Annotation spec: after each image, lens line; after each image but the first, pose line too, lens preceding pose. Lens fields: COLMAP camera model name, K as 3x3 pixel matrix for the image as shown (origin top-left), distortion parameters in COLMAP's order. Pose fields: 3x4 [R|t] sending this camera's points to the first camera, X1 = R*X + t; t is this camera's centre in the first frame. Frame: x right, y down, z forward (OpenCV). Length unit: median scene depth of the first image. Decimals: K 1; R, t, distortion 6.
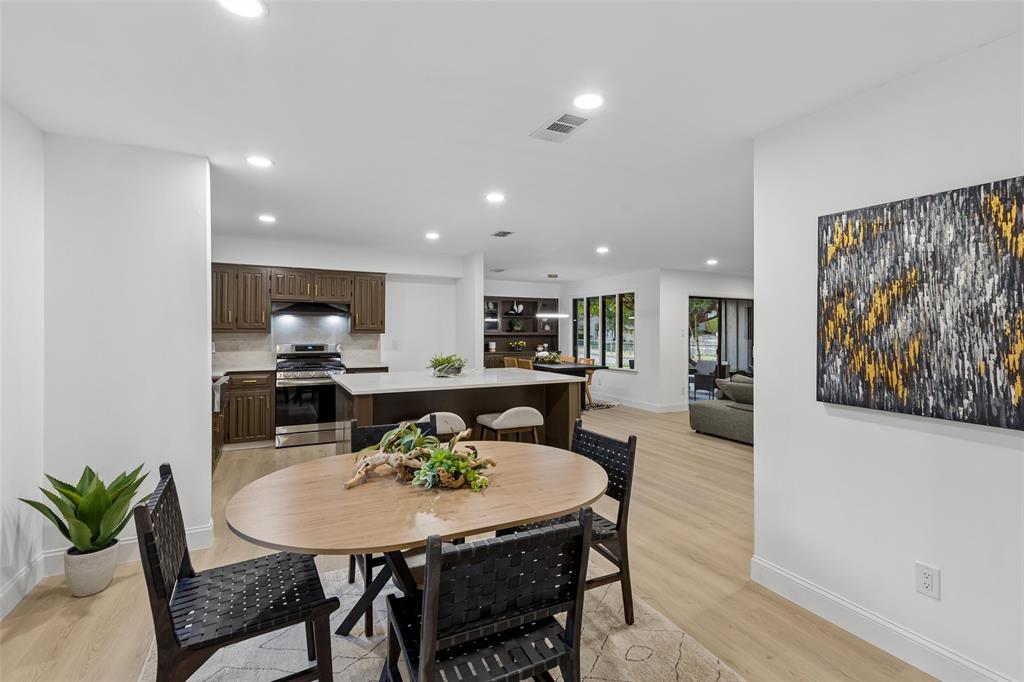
lens RADIAL K [[462.8, 0, 514.2], [0, 462.8, 330.0], [0, 0, 1]] dist [0.001861, 0.020532]
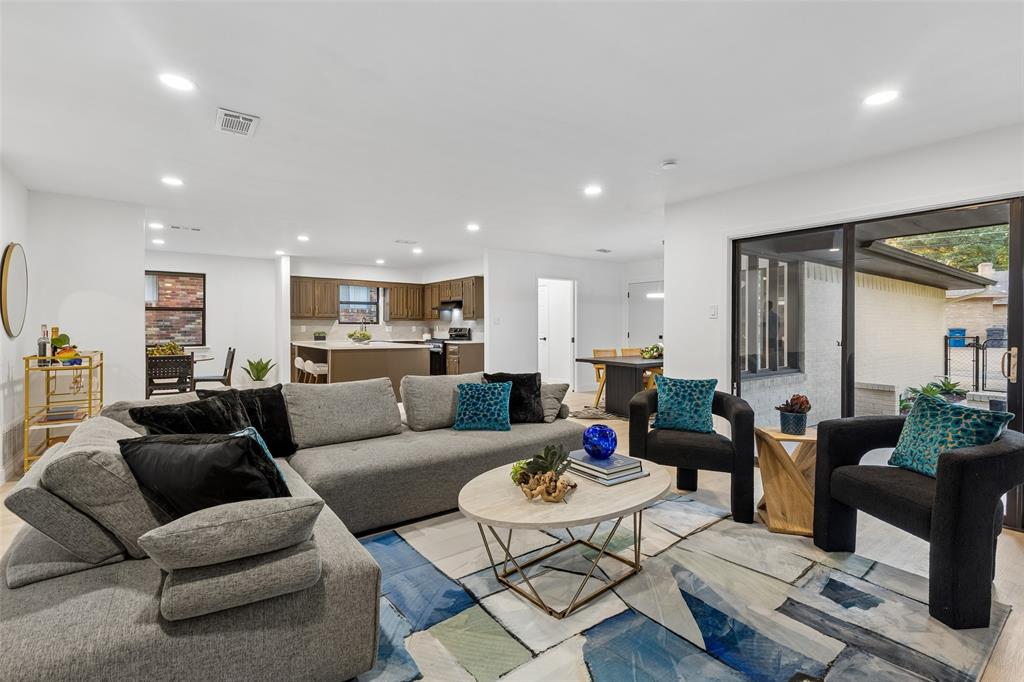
lens RADIAL K [[462.8, 0, 514.2], [0, 462.8, 330.0], [0, 0, 1]] dist [0.001861, 0.020532]
pose [[0.174427, 0.001202, -0.984669, 1.101651], [-0.000178, 0.999999, 0.001189, 0.035721], [0.984670, -0.000032, 0.174427, 0.889786]]
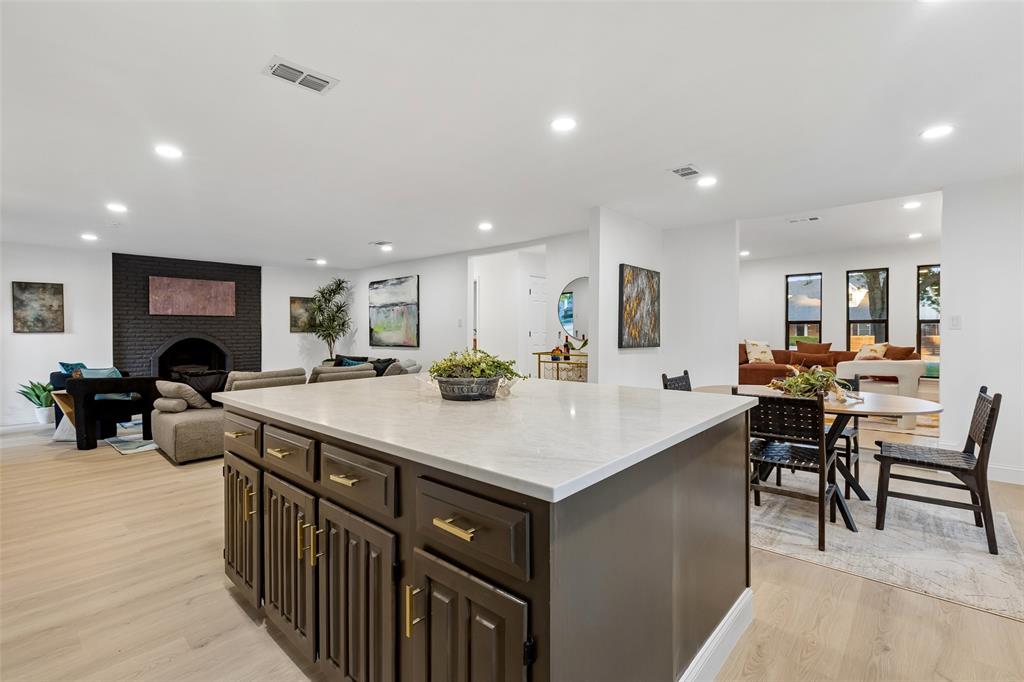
lens RADIAL K [[462.8, 0, 514.2], [0, 462.8, 330.0], [0, 0, 1]] dist [0.001861, 0.020532]
pose [[-0.365618, -0.001851, 0.930763, -0.419314], [-0.000106, 0.999998, 0.001947, 0.022802], [-0.930765, 0.000613, -0.365618, 0.807510]]
